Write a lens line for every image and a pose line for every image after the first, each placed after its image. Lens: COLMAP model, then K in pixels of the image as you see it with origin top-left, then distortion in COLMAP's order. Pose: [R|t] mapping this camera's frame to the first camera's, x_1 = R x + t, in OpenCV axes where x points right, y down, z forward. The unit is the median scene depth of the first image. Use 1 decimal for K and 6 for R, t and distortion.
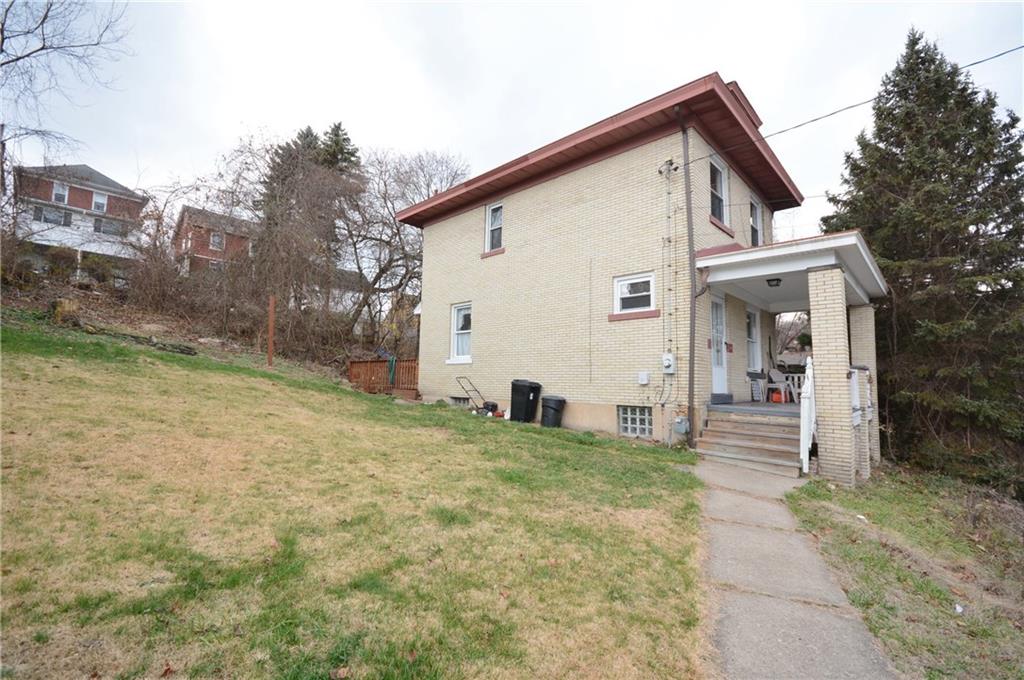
lens RADIAL K [[451.4, 0, 515.5], [0, 451.4, 339.7], [0, 0, 1]] dist [-0.003425, -0.002574]
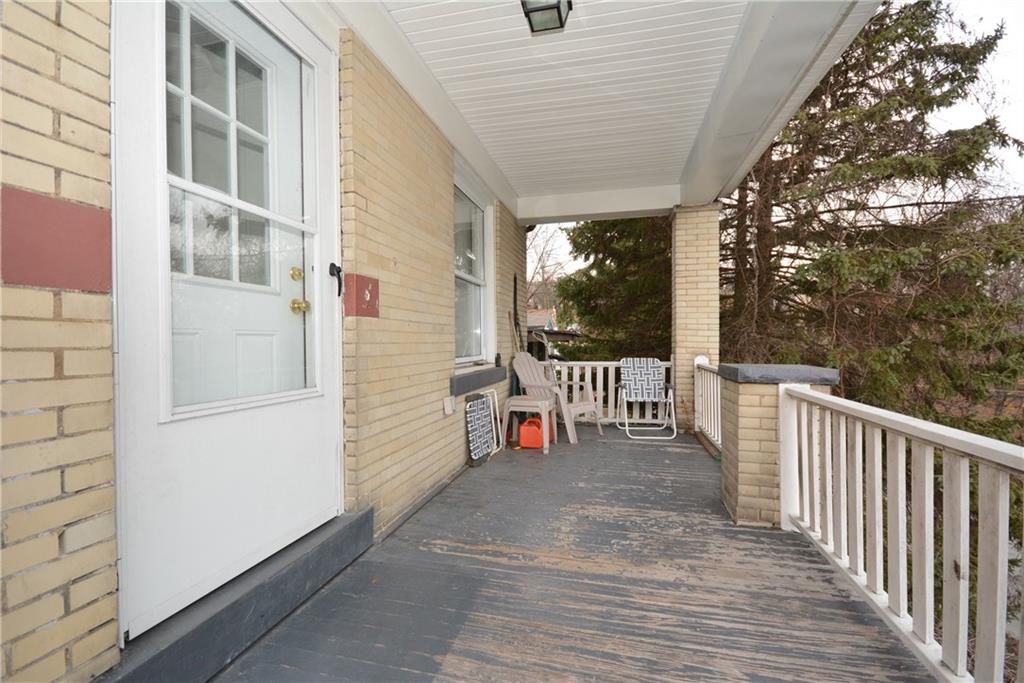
lens RADIAL K [[471.8, 0, 508.6], [0, 471.8, 340.2], [0, 0, 1]] dist [-0.000131, -0.000001]
pose [[0.869925, -0.019899, 0.492782, 0.186854], [-0.032025, 0.994798, 0.096707, 0.006736], [-0.492142, -0.099909, 0.864762, 0.339470]]
